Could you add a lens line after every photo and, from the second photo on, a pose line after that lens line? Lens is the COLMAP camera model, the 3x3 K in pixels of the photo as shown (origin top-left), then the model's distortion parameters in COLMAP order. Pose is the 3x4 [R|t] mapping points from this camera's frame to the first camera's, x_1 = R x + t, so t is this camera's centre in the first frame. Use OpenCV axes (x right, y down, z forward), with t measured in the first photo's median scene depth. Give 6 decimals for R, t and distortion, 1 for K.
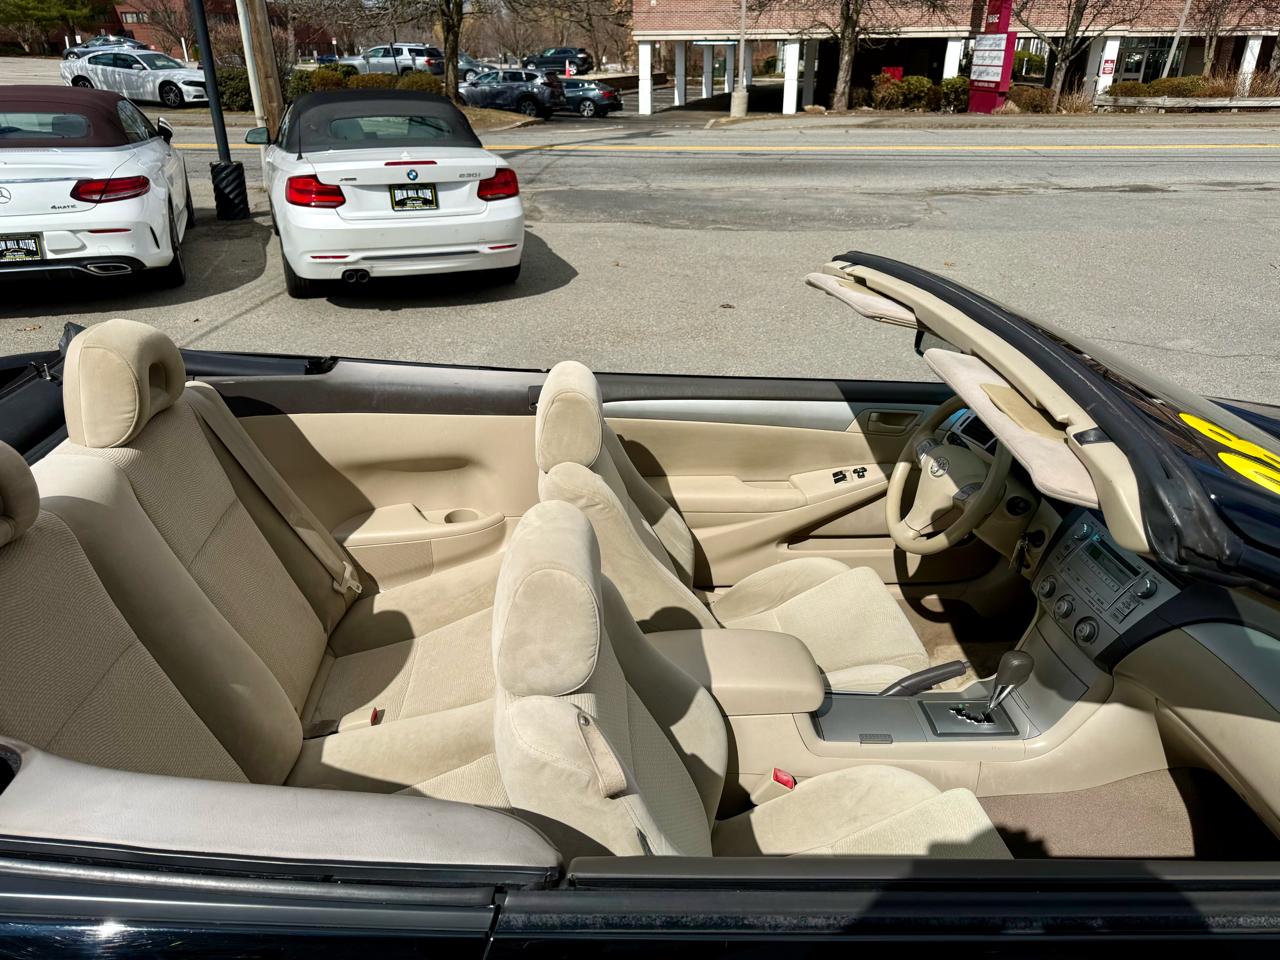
lens RADIAL K [[891.1, 0, 635.4], [0, 891.1, 473.7], [0, 0, 1]] dist [-0.004709, 0.001067]
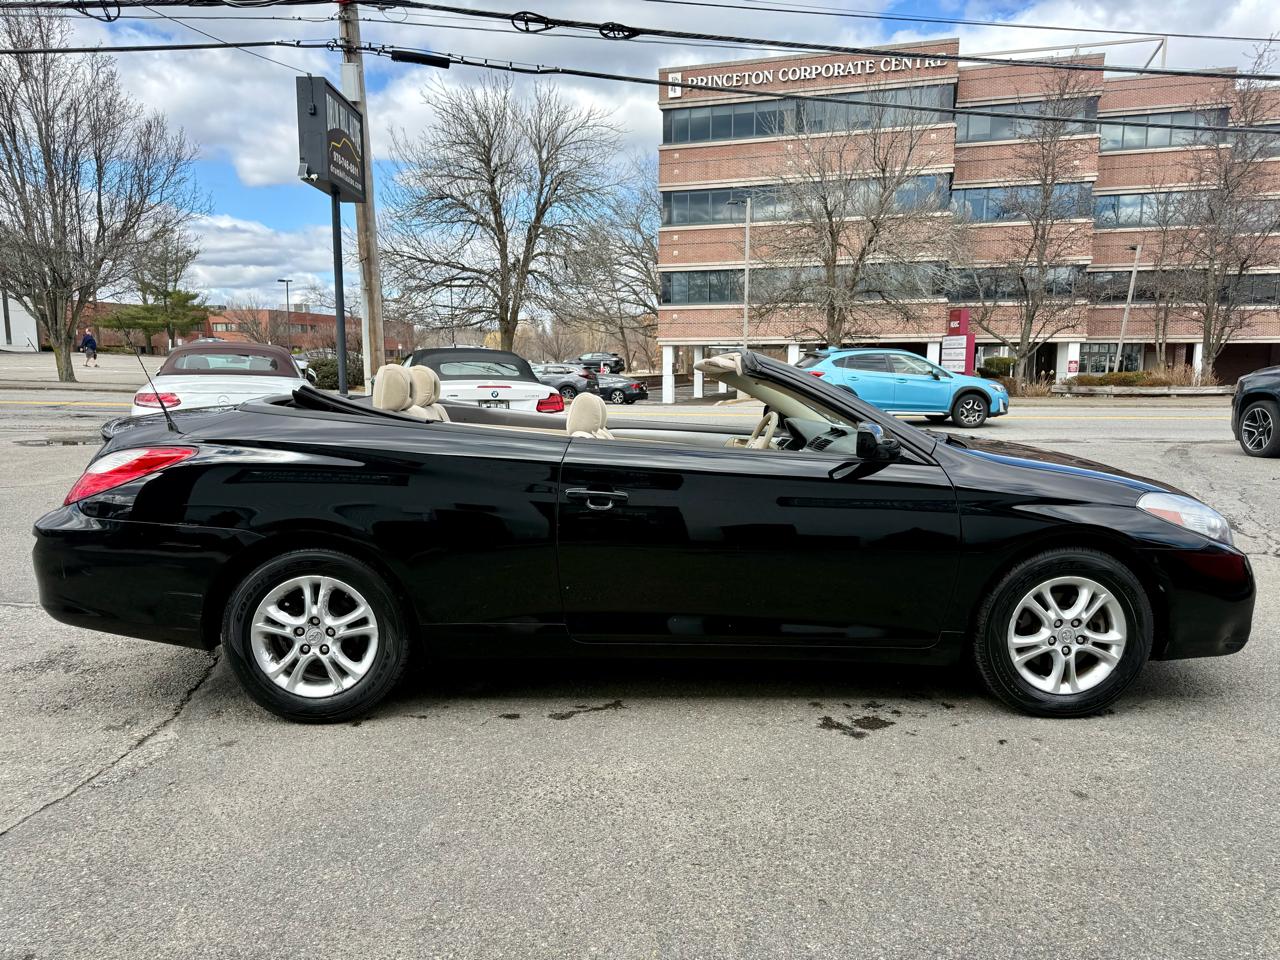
lens RADIAL K [[849.8, 0, 634.7], [0, 849.8, 487.5], [0, 0, 1]] dist [0.061240, -0.067889]
pose [[0.999504, 0.012382, -0.028972, 0.005703], [-0.020165, 0.957936, -0.286272, 0.042427], [0.024208, 0.286714, 0.957710, -0.062289]]
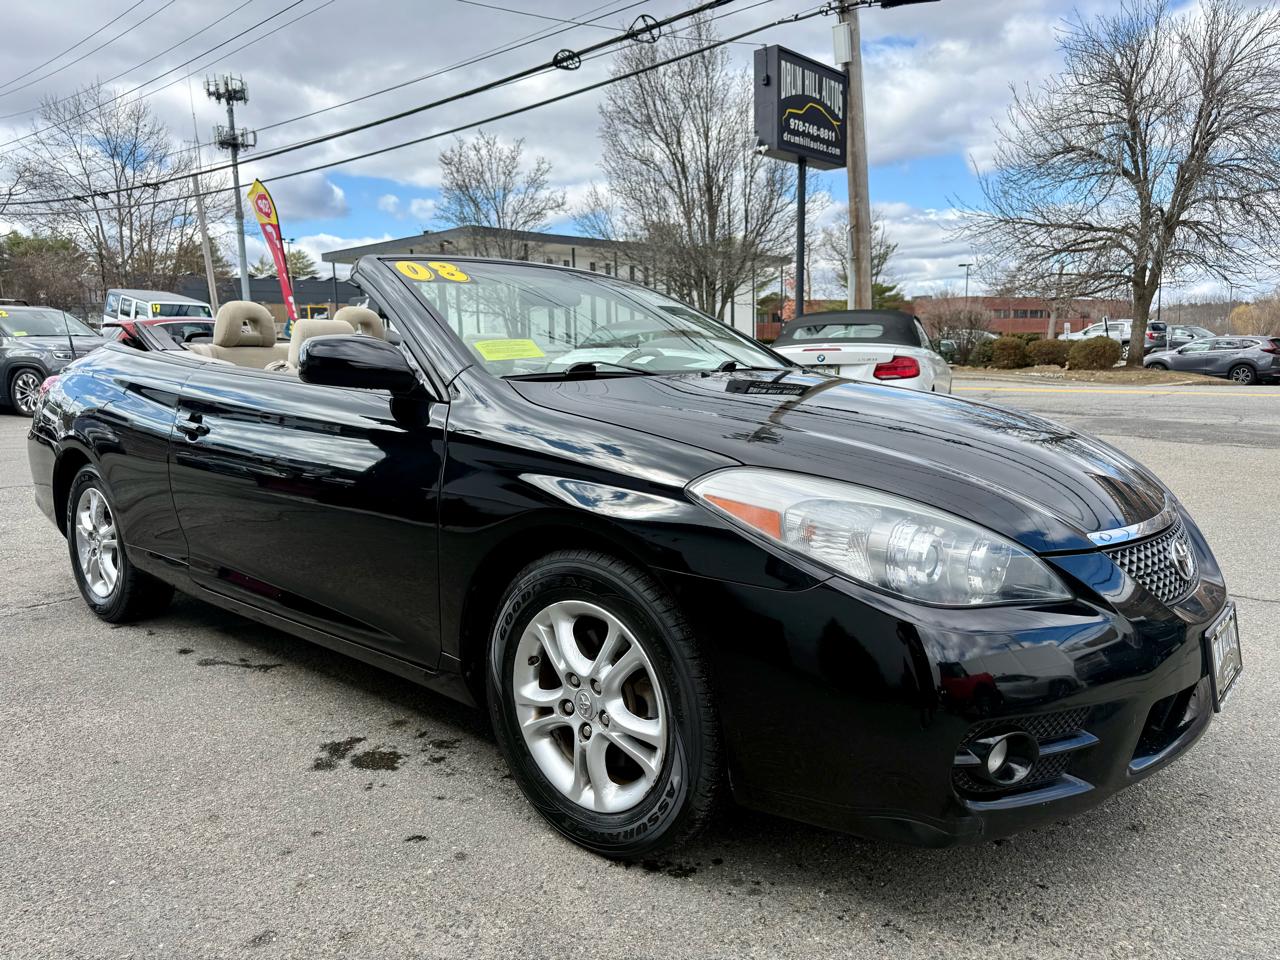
lens RADIAL K [[887.9, 0, 636.3], [0, 887.9, 480.2], [0, 0, 1]] dist [-0.003390, -0.002063]
pose [[0.723155, 0.084181, -0.685536, 0.087953], [-0.273532, 0.946297, -0.172341, 0.025776], [0.634213, 0.312145, 0.707346, -0.008099]]
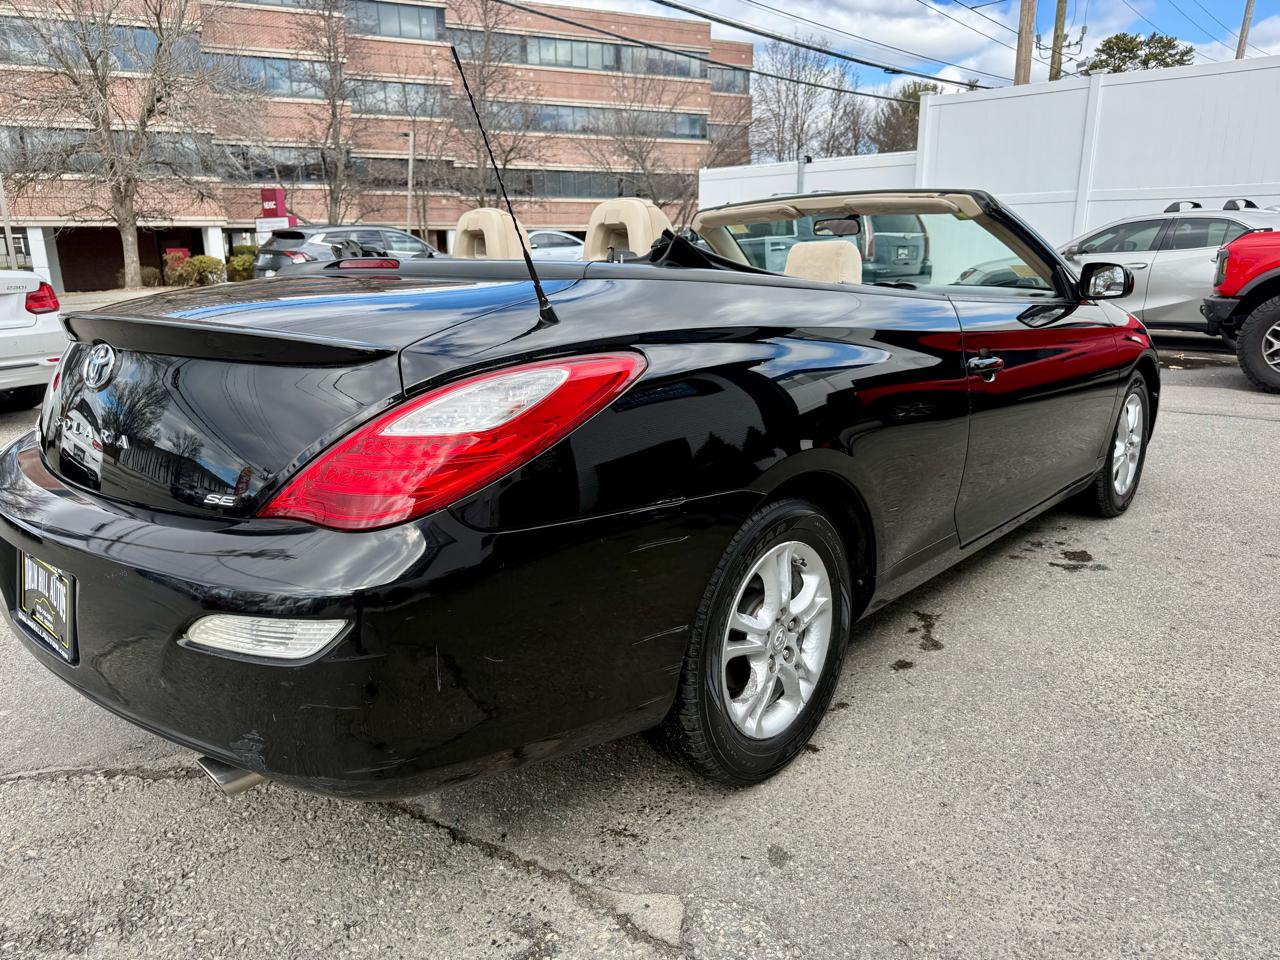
lens RADIAL K [[885.9, 0, 611.5], [0, 885.9, 455.5], [0, 0, 1]] dist [-0.001451, -0.001149]
pose [[0.730897, -0.157233, 0.664129, -0.075320], [0.292867, 0.951209, -0.097111, 0.023091], [-0.616457, 0.265479, 0.741284, -0.011101]]
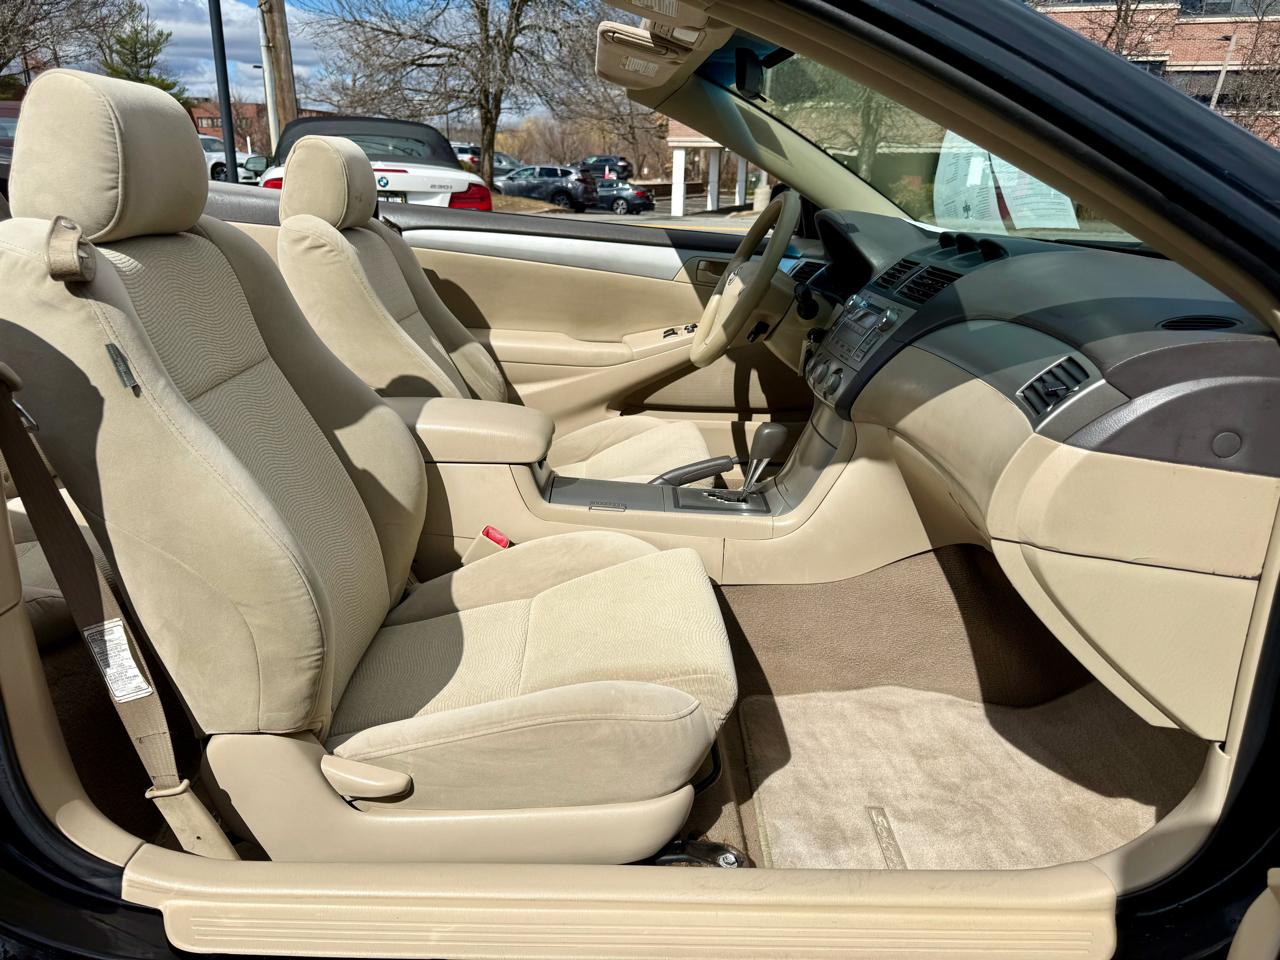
lens RADIAL K [[887.9, 0, 636.3], [0, 887.9, 480.2], [0, 0, 1]] dist [-0.003390, -0.002063]
pose [[0.998724, 0.041464, -0.028840, 0.015754], [-0.044127, 0.994126, -0.098822, 0.017481], [0.024573, 0.099969, 0.994687, 0.005542]]
